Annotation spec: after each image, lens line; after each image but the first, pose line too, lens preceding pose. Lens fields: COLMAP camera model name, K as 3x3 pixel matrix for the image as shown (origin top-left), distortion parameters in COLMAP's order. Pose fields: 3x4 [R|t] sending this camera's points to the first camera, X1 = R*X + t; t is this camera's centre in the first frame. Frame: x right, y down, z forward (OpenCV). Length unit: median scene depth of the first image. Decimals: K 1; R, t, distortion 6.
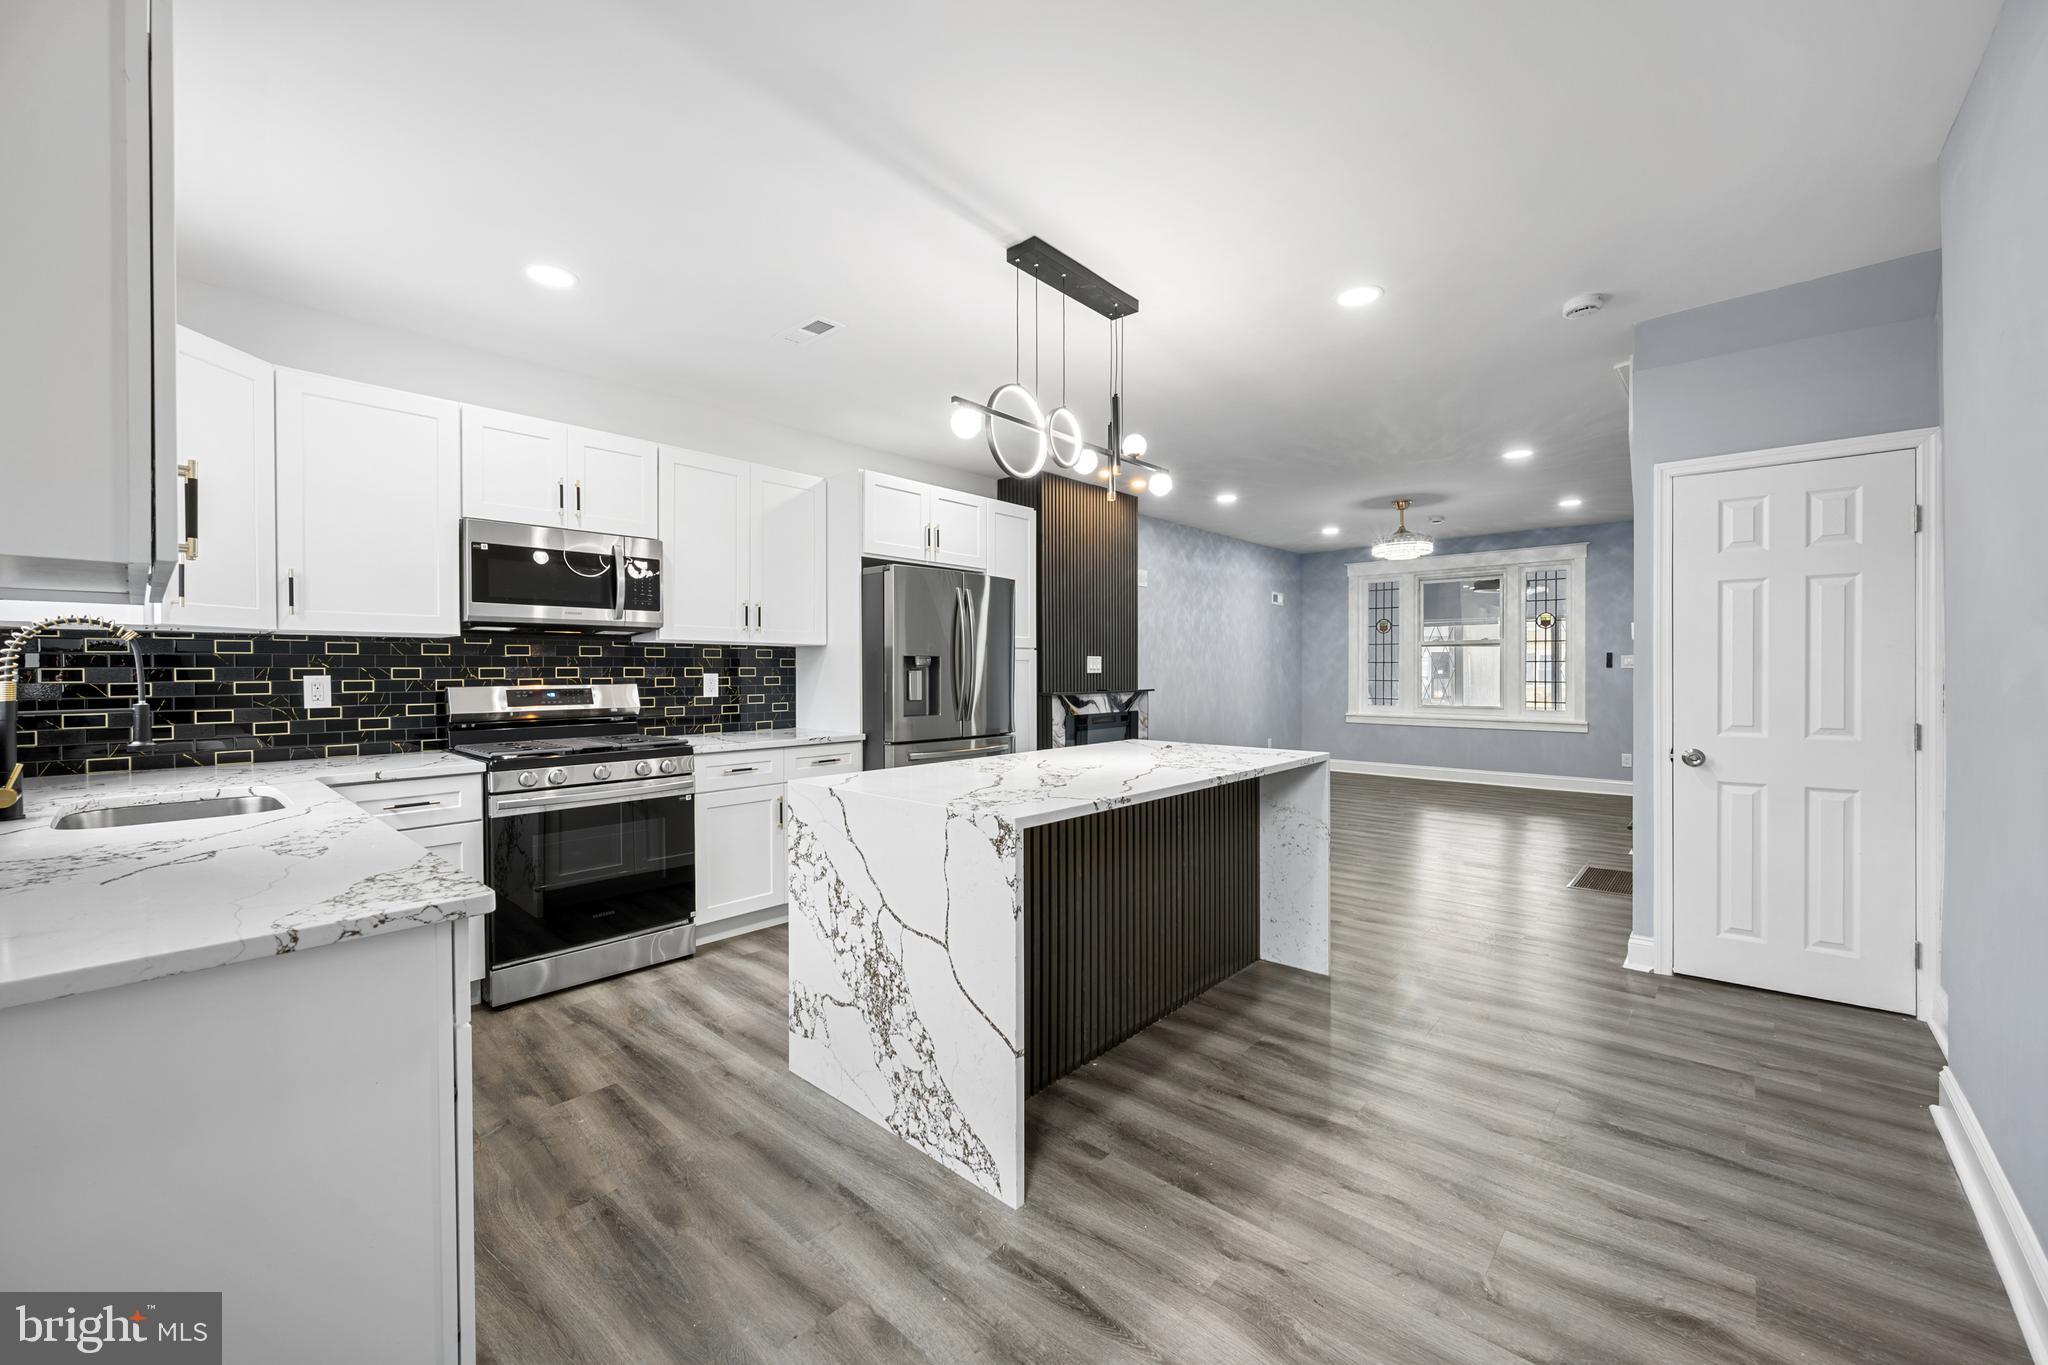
lens RADIAL K [[805.2, 0, 1027.5], [0, 805.2, 679.5], [0, 0, 1]] dist [0.002938, -0.001267]
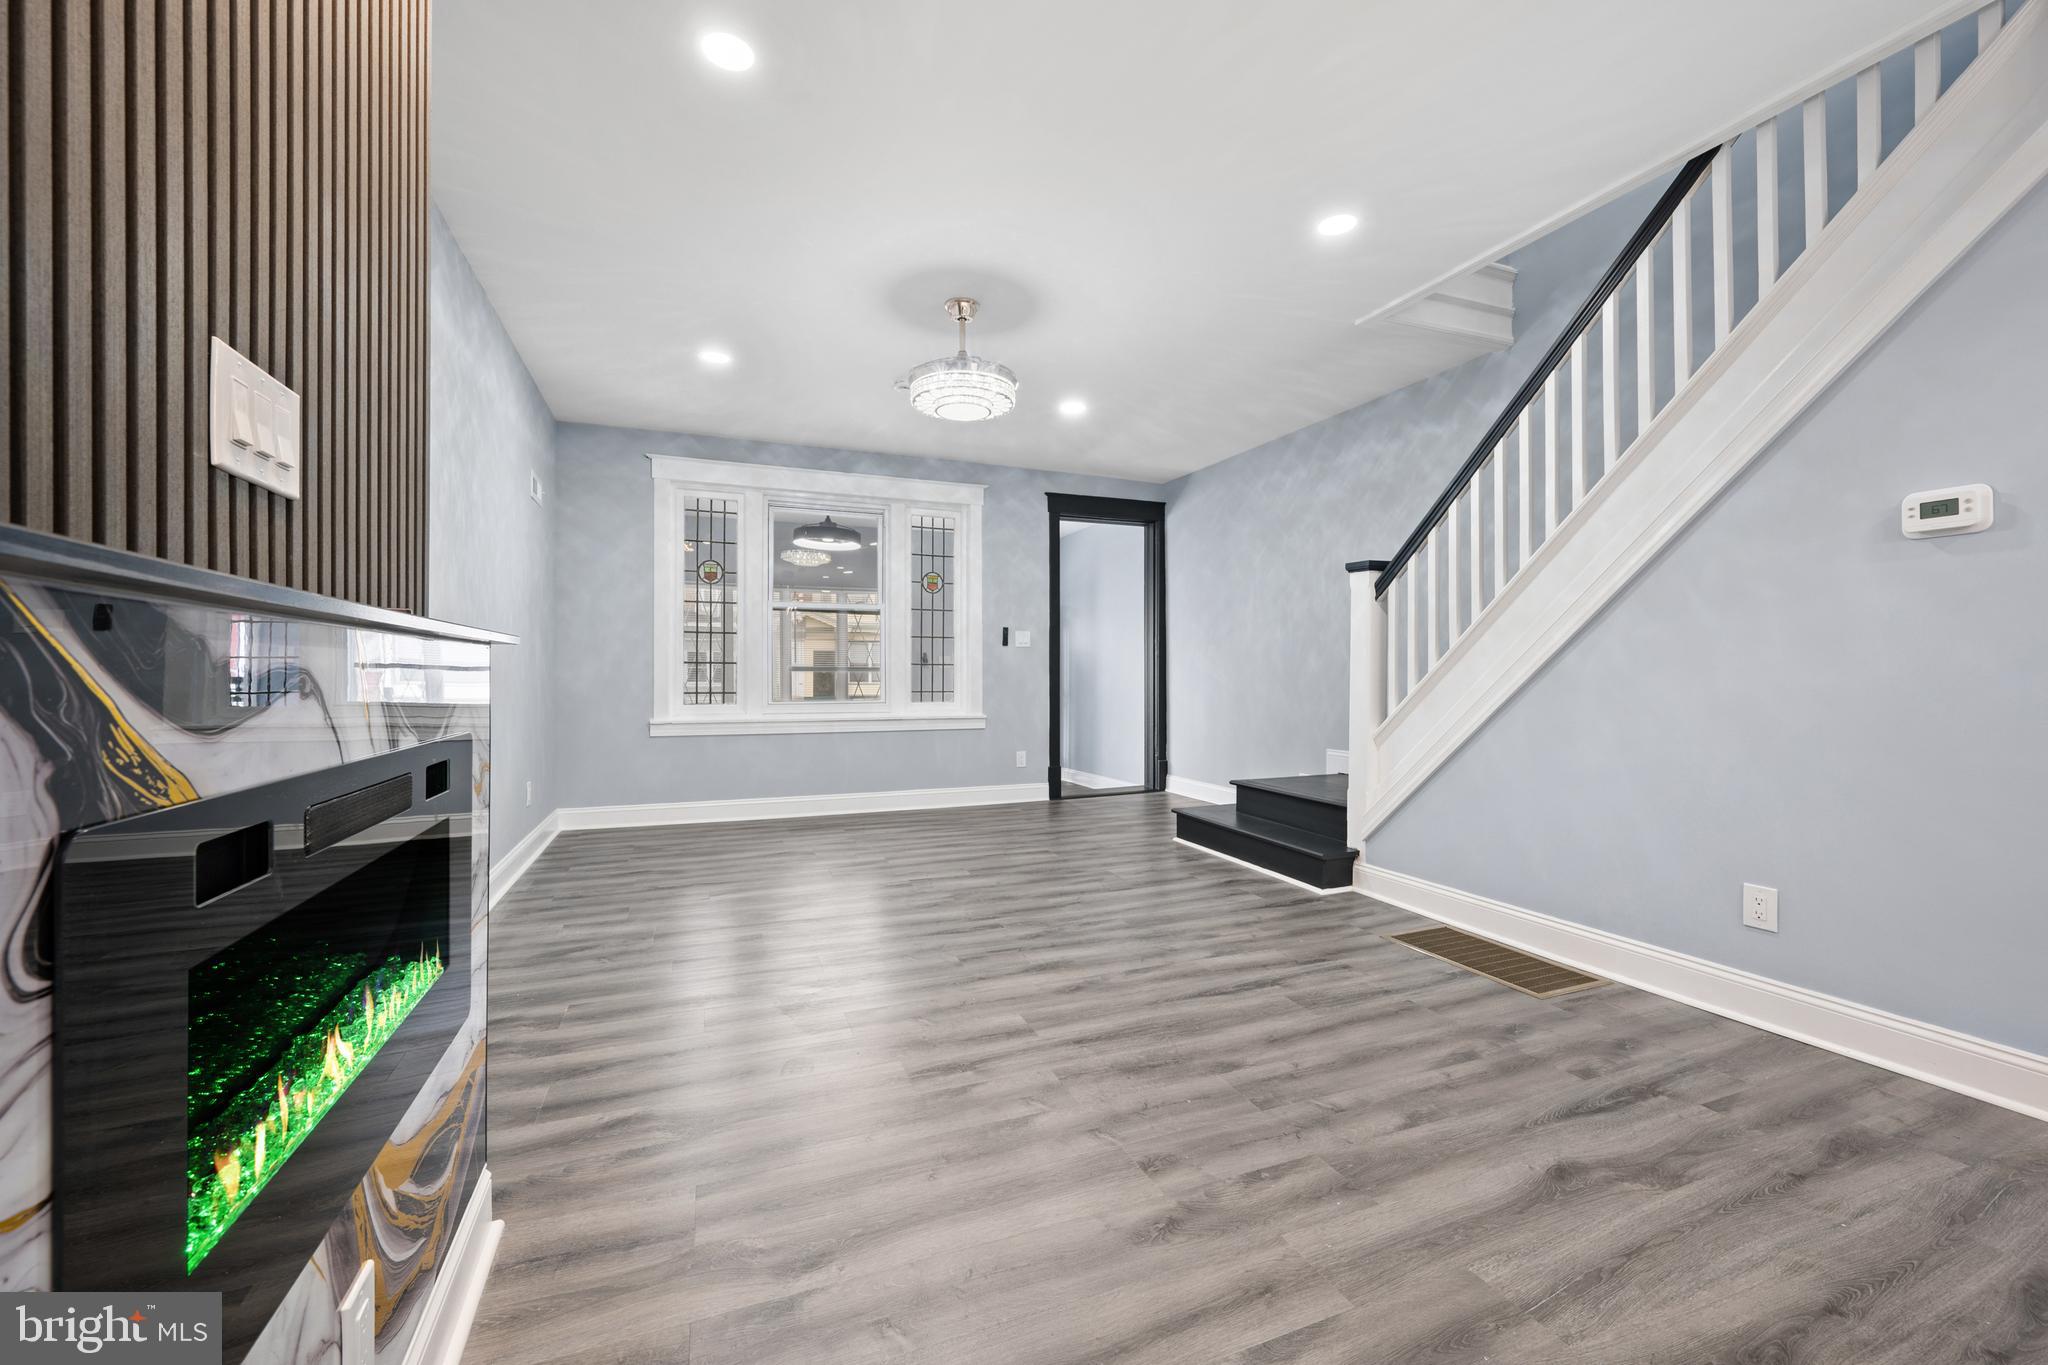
lens RADIAL K [[805.2, 0, 1023.6], [0, 805.2, 672.7], [0, 0, 1]] dist [0.002938, -0.001267]
pose [[0.446697, 0.006145, 0.894664, 0.026541], [0.009503, 0.999887, -0.011613, 0.046472], [-0.894635, 0.013690, 0.446588, 1.340348]]
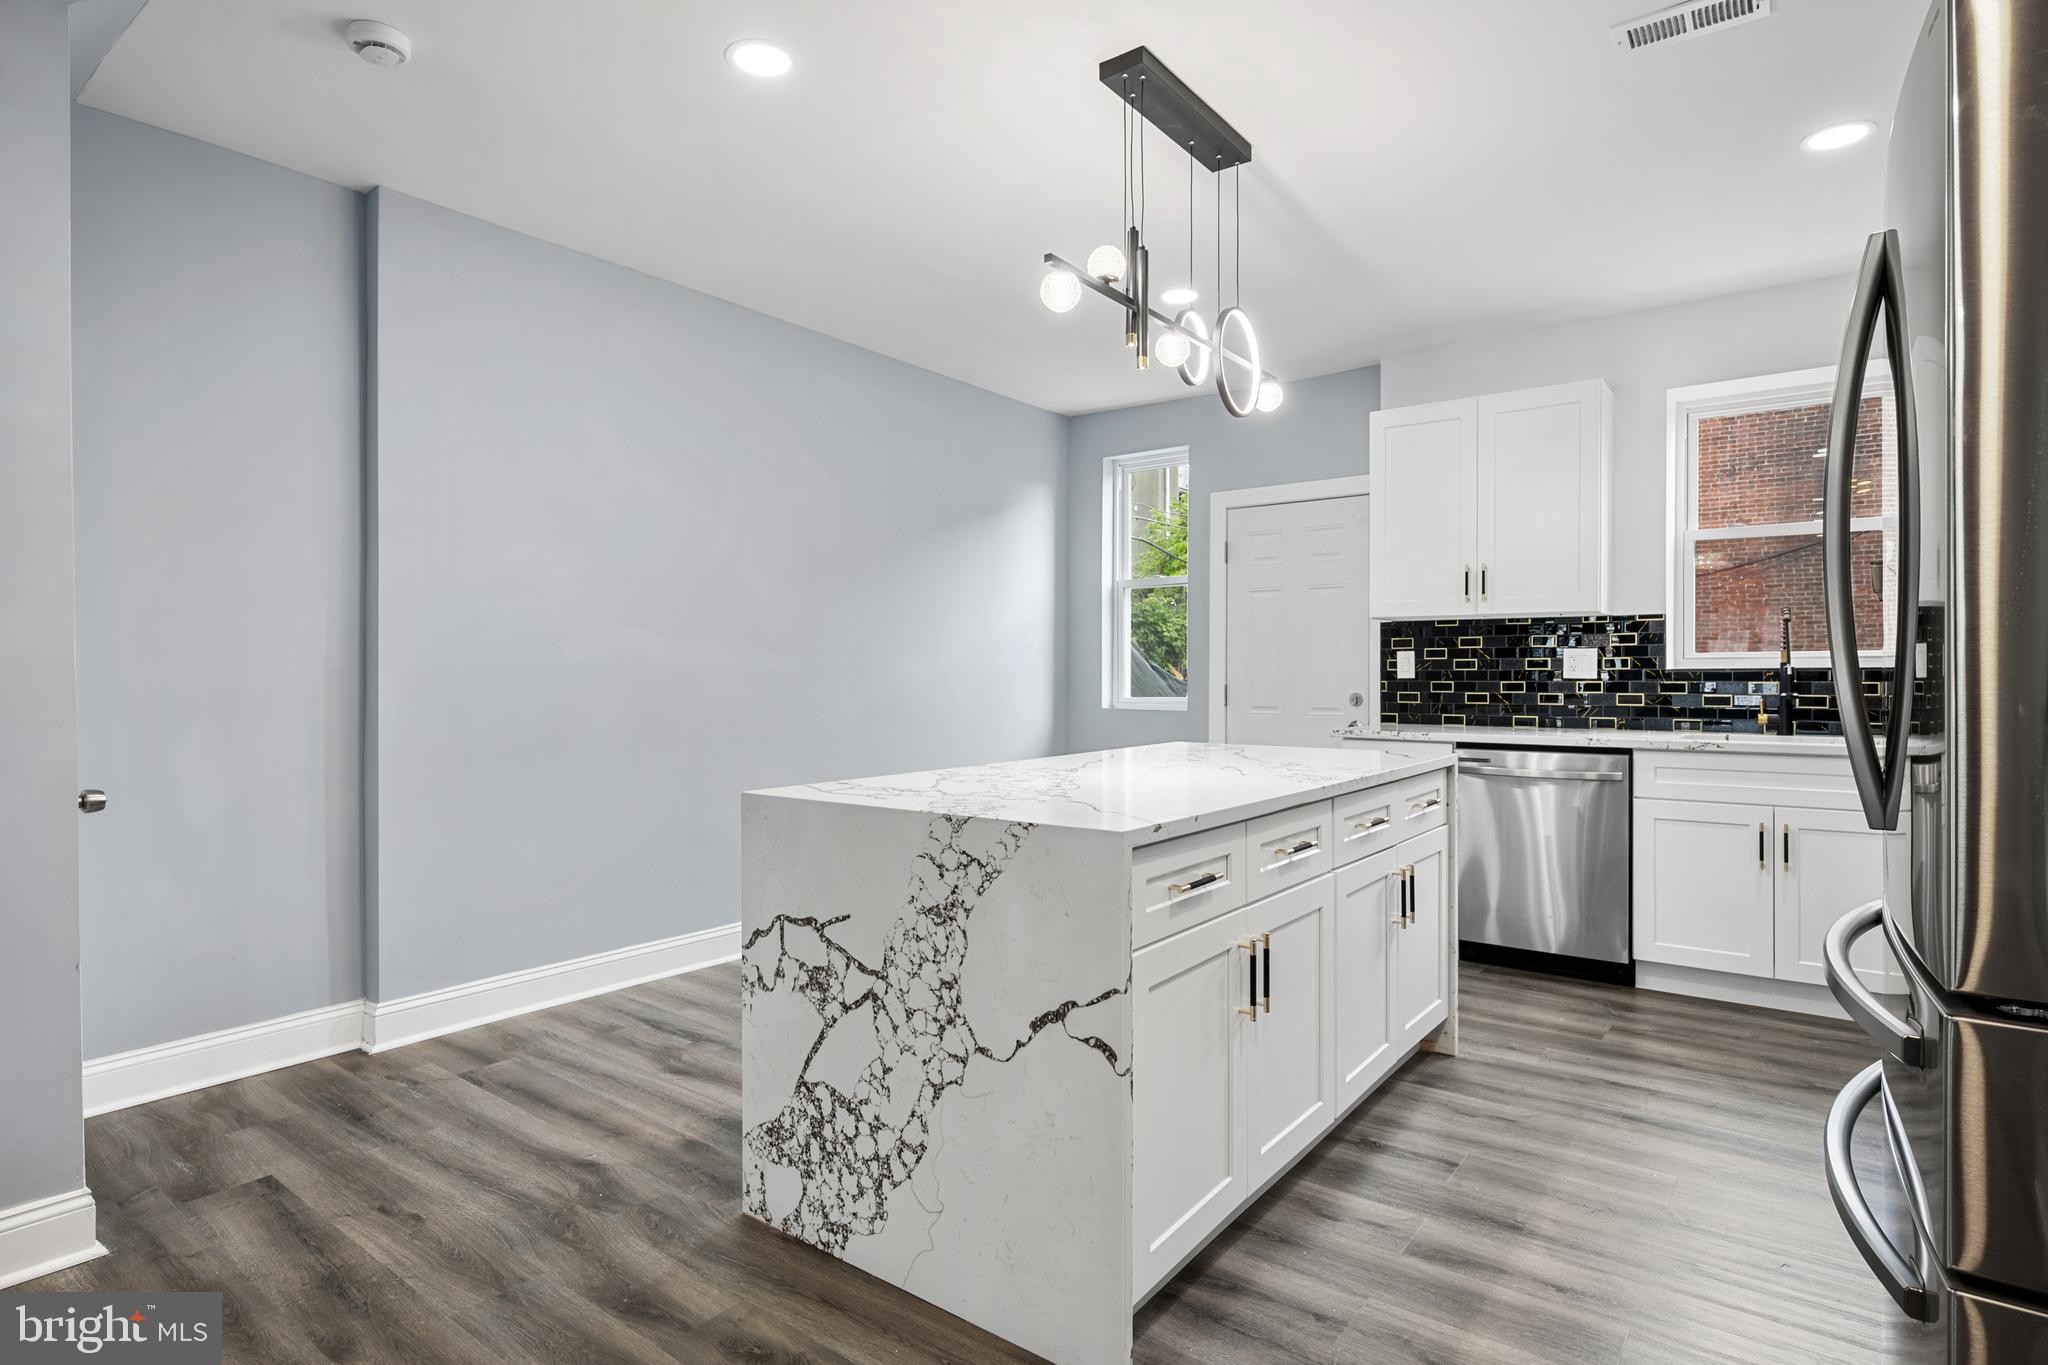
lens RADIAL K [[1060.3, 0, 1025.2], [0, 1060.3, 680.8], [0, 0, 1]] dist [0.000708, 0.000303]
pose [[-0.996919, 0.006659, -0.078150, 0.220671], [0.004819, 0.999707, 0.023706, 0.002757], [0.078285, 0.023256, -0.996660, 1.526349]]
